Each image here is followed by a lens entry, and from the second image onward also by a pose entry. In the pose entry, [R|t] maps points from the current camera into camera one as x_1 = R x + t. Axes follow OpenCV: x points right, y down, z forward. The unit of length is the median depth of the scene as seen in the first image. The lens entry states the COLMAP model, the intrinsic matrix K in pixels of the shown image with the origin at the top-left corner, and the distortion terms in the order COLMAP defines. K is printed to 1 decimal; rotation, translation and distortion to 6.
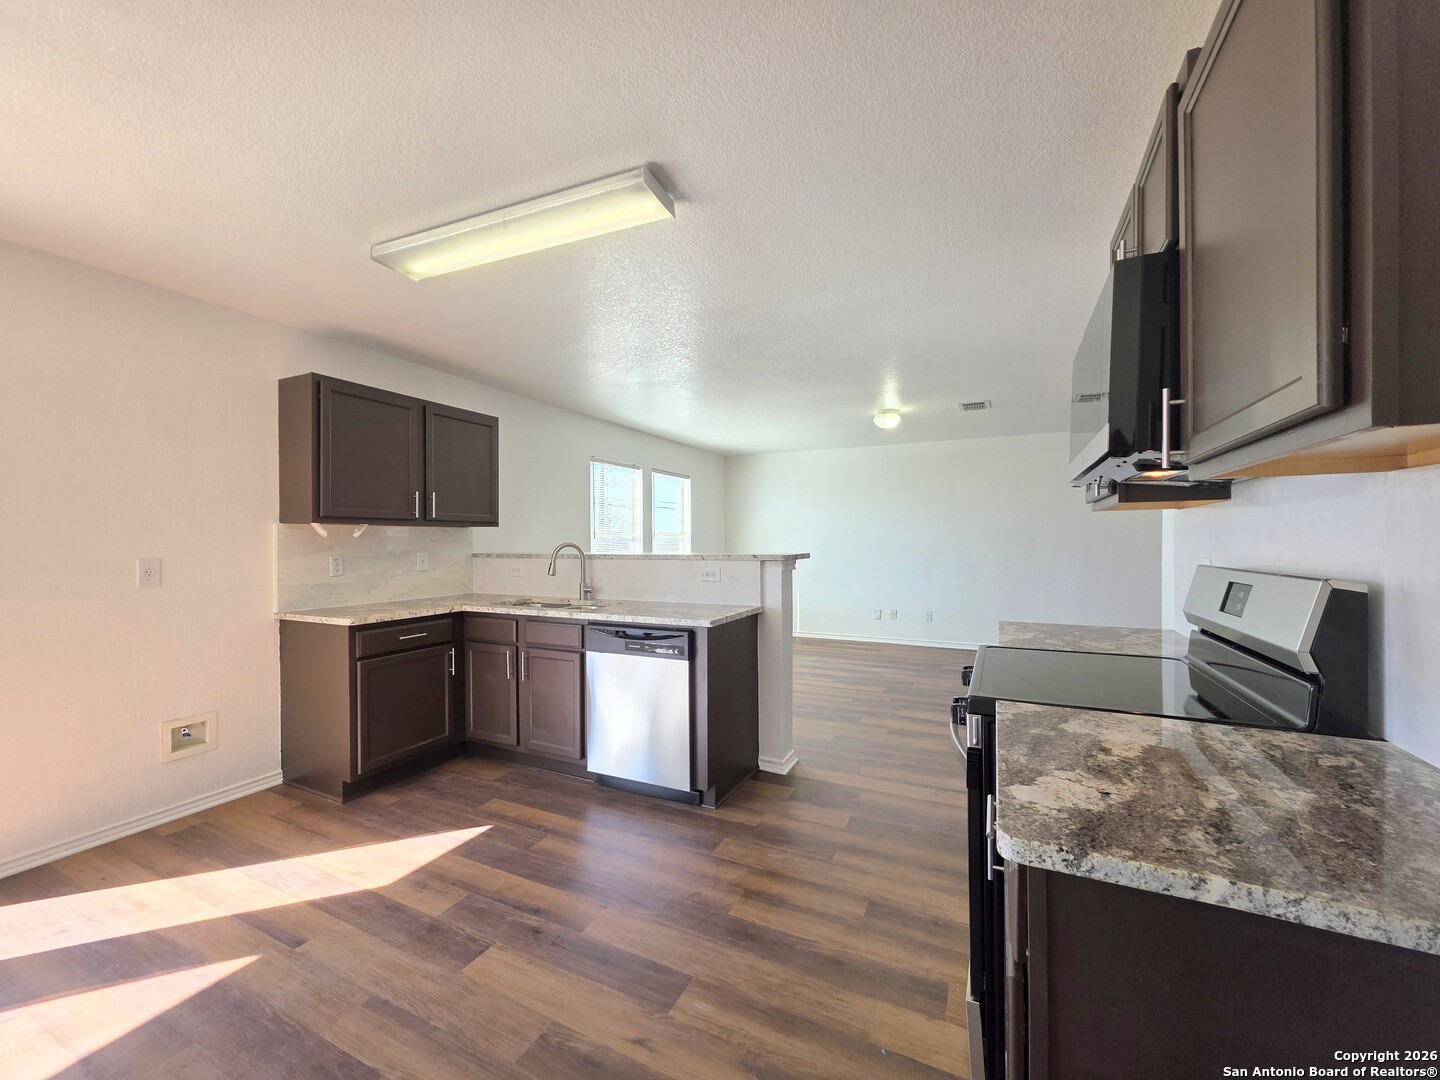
lens RADIAL K [[572.5, 0, 708.9], [0, 572.5, 545.8], [0, 0, 1]] dist [0.001904, 0.000625]
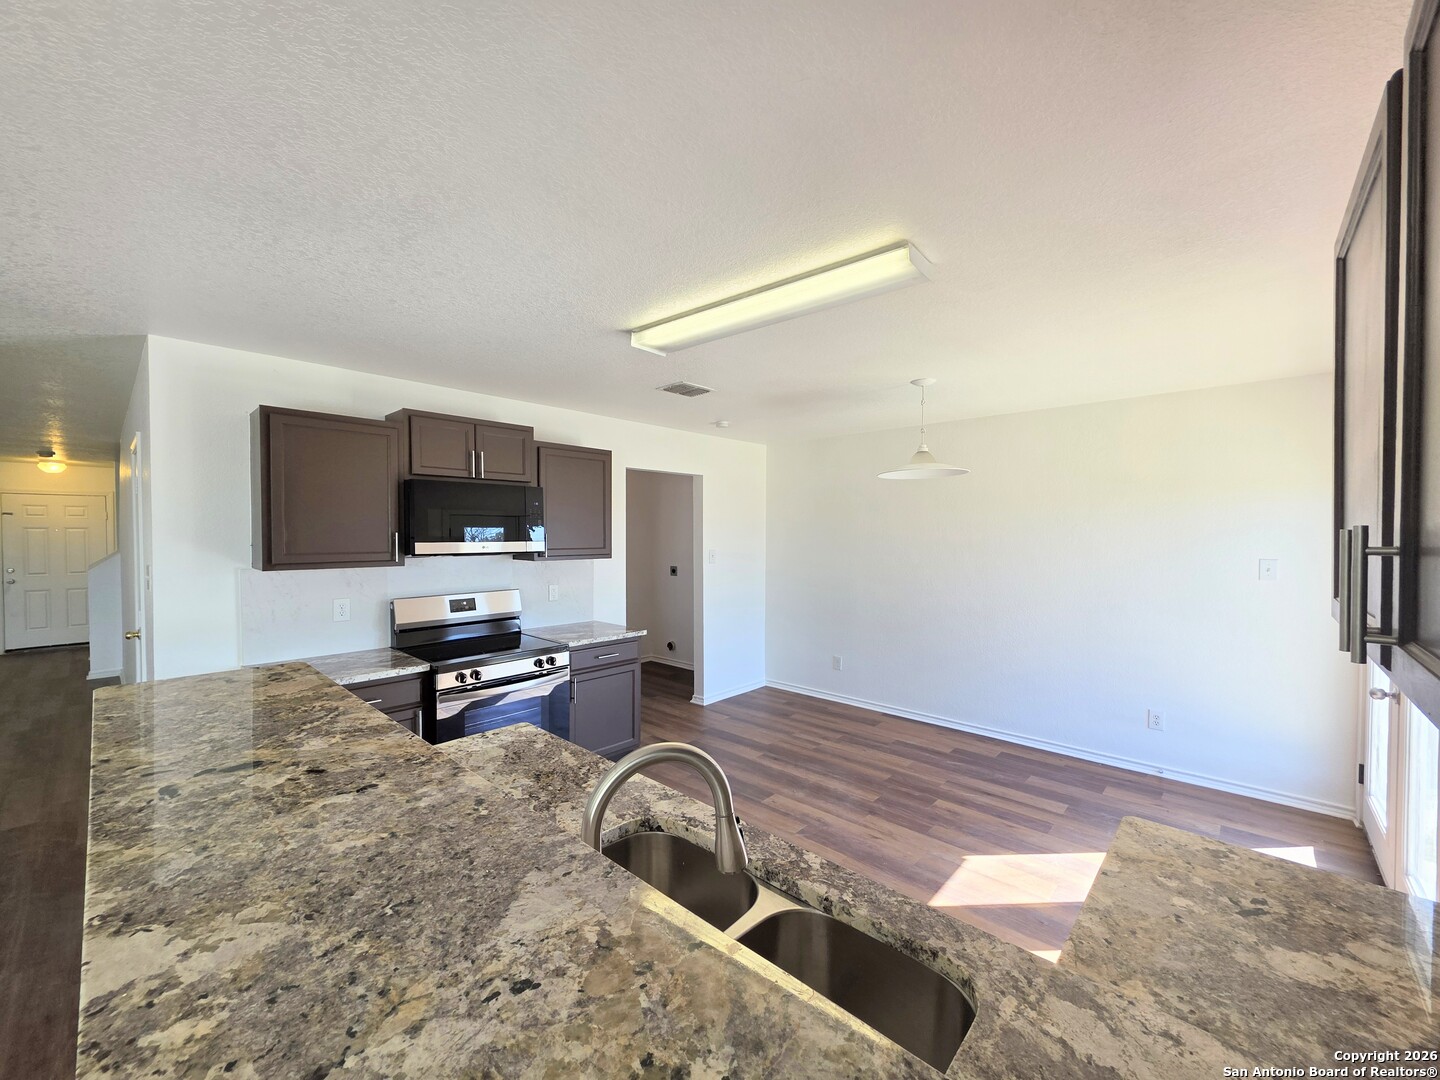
lens RADIAL K [[572.5, 0, 719.5], [0, 572.5, 539.6], [0, 0, 1]] dist [0.001904, 0.000625]
pose [[-0.957672, 0.000386, 0.287860, -0.419190], [0.005890, 0.999816, 0.018253, -0.111655], [-0.287800, 0.019176, -0.957498, 1.471673]]
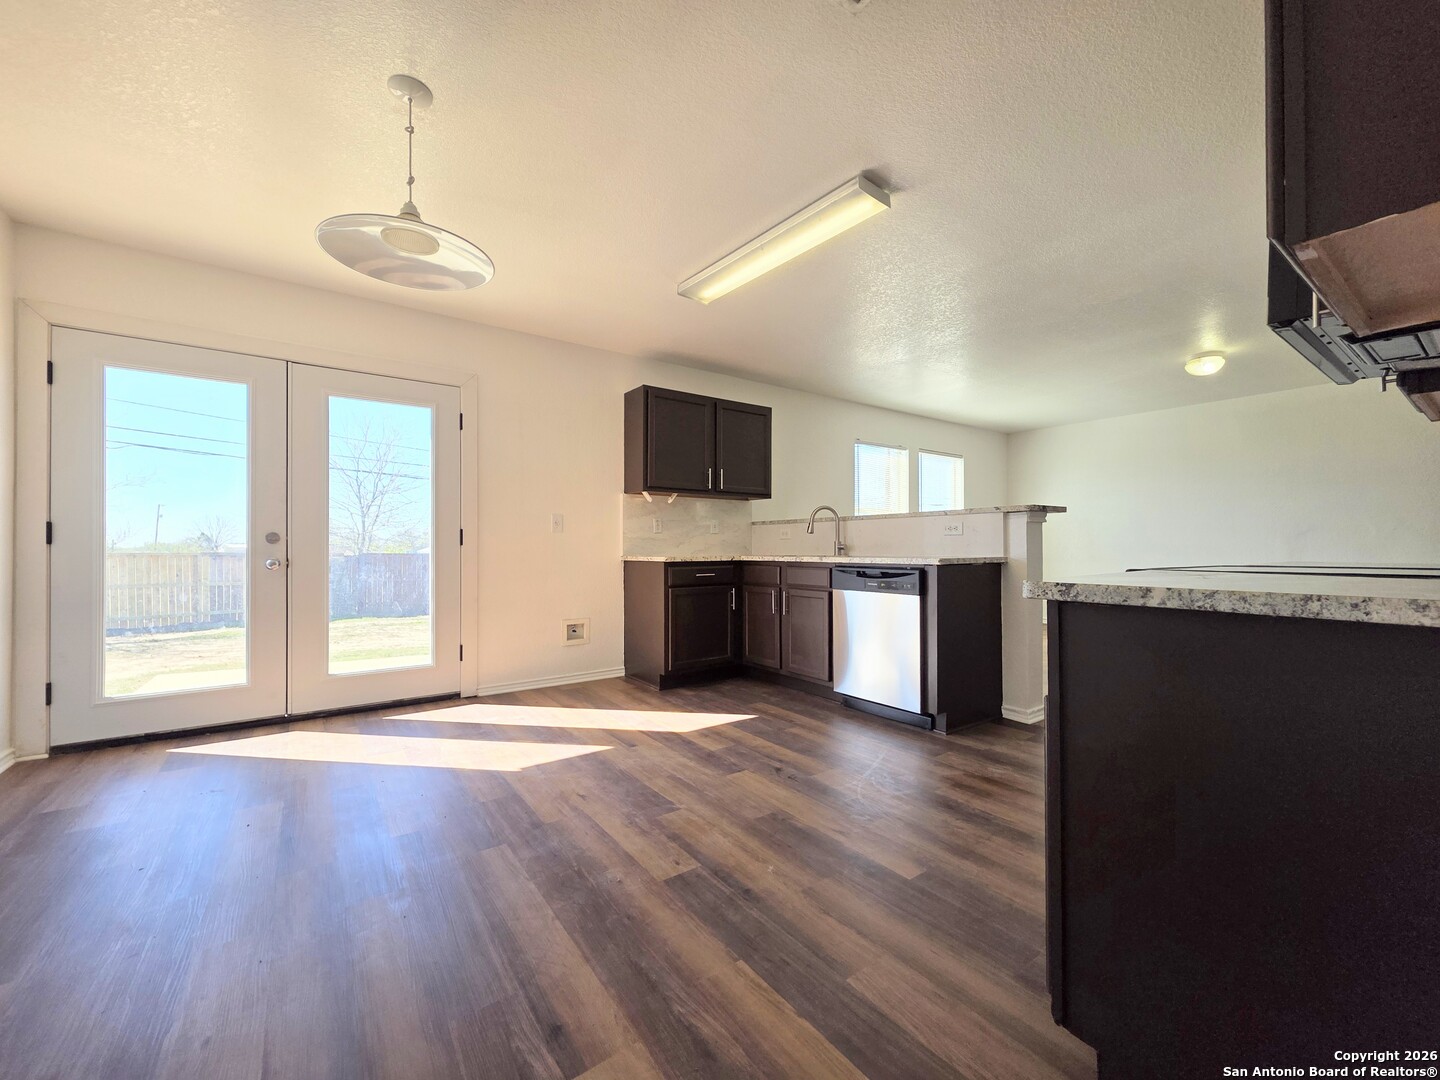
lens RADIAL K [[572.5, 0, 712.0], [0, 572.5, 546.0], [0, 0, 1]] dist [0.001904, 0.000625]
pose [[0.882716, 0.002269, -0.469902, 0.121652], [-0.005862, 0.999964, -0.006184, 0.103921], [0.469871, 0.008213, 0.882697, -0.164741]]
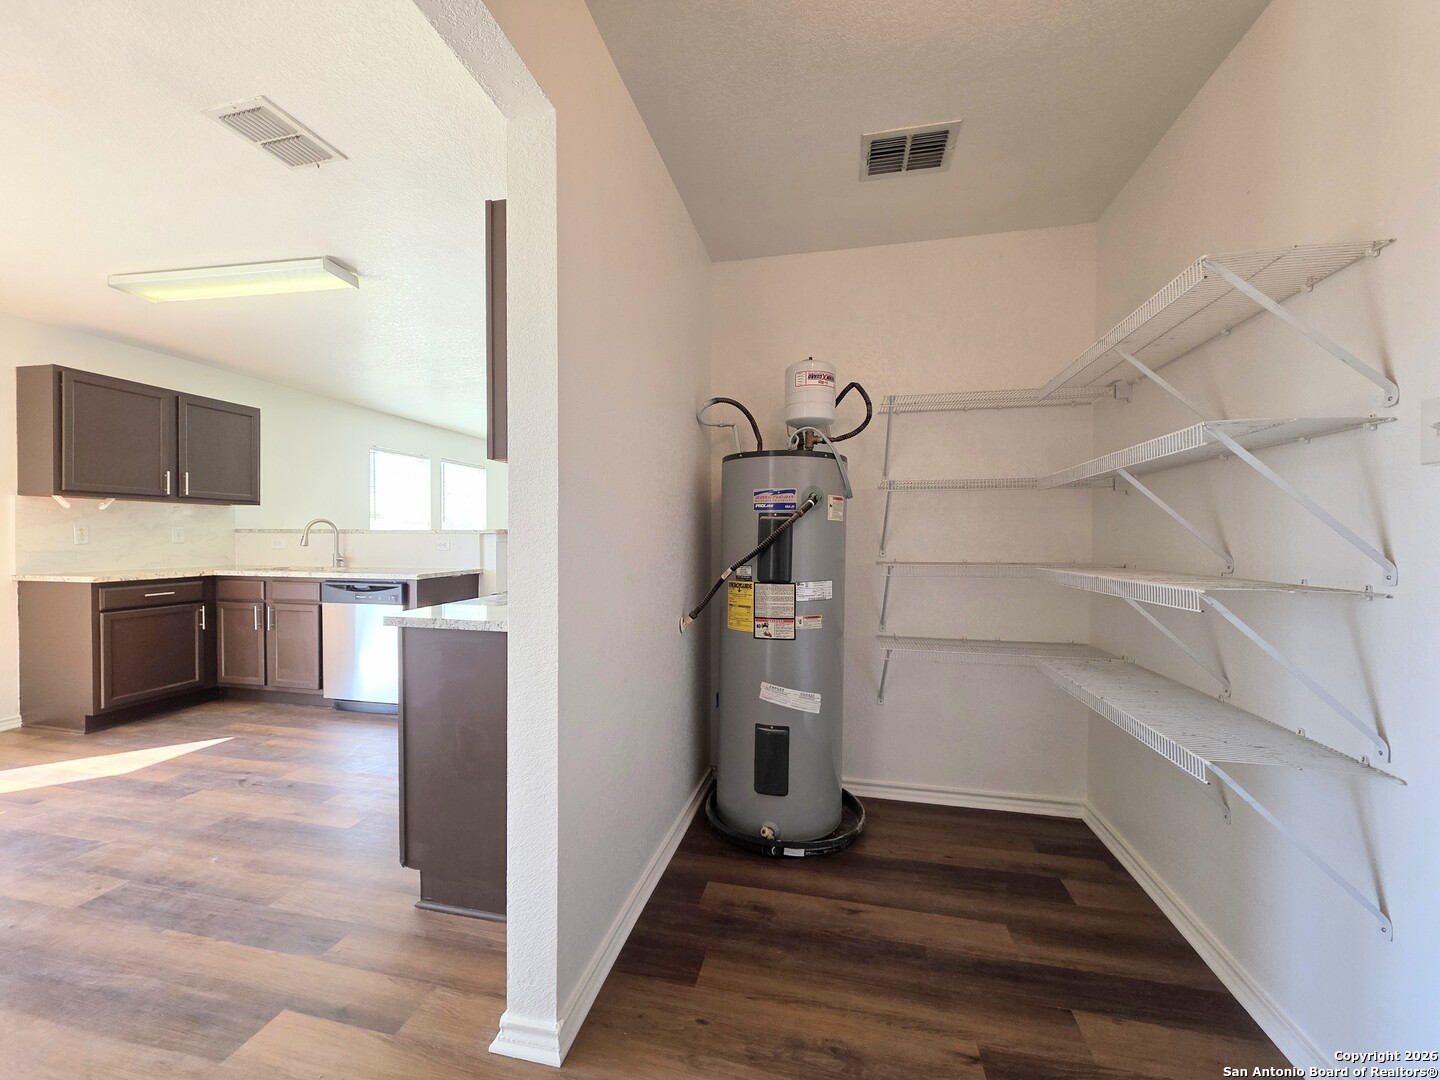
lens RADIAL K [[572.5, 0, 705.7], [0, 572.5, 545.6], [0, 0, 1]] dist [0.001904, 0.000625]
pose [[0.973258, 0.006155, 0.229633, 0.318596], [-0.008367, 0.999927, 0.008661, 0.040025], [-0.229563, -0.010351, 0.973239, -0.424681]]
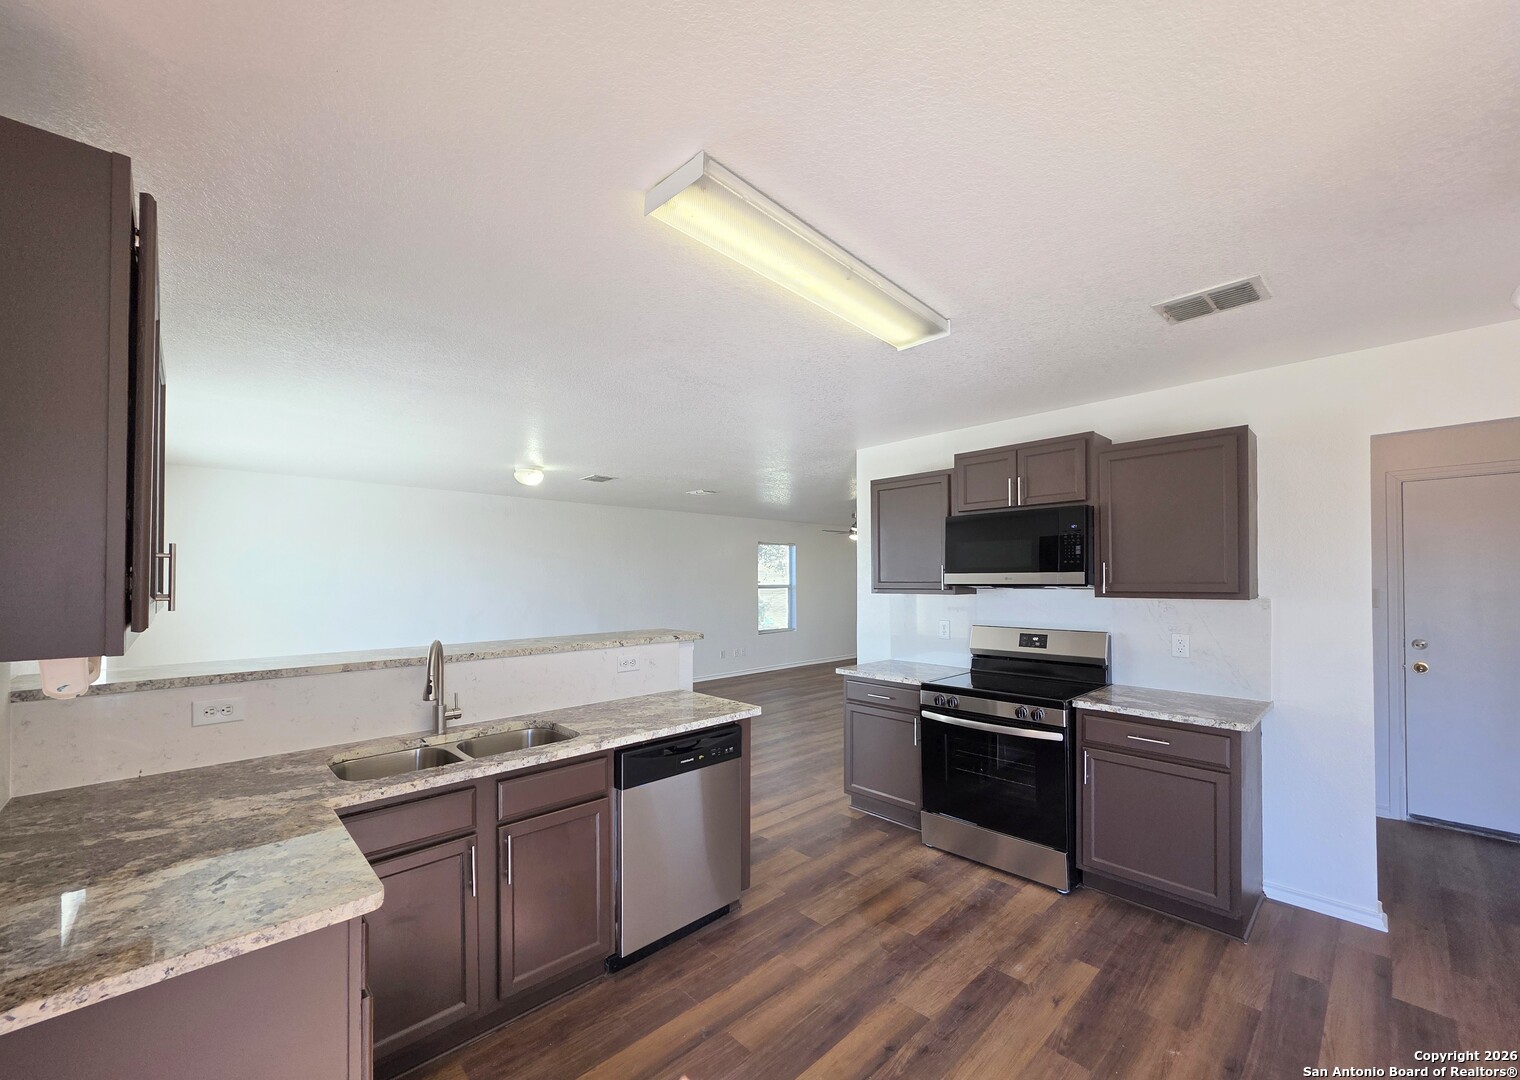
lens RADIAL K [[604.8, 0, 750.9], [0, 604.8, 577.1], [0, 0, 1]] dist [0.002519, -0.000161]
pose [[0.351958, 0.004284, 0.936006, -0.880038], [0.010443, 0.999909, -0.008503, -0.077185], [-0.935958, 0.012767, 0.351881, 0.584347]]
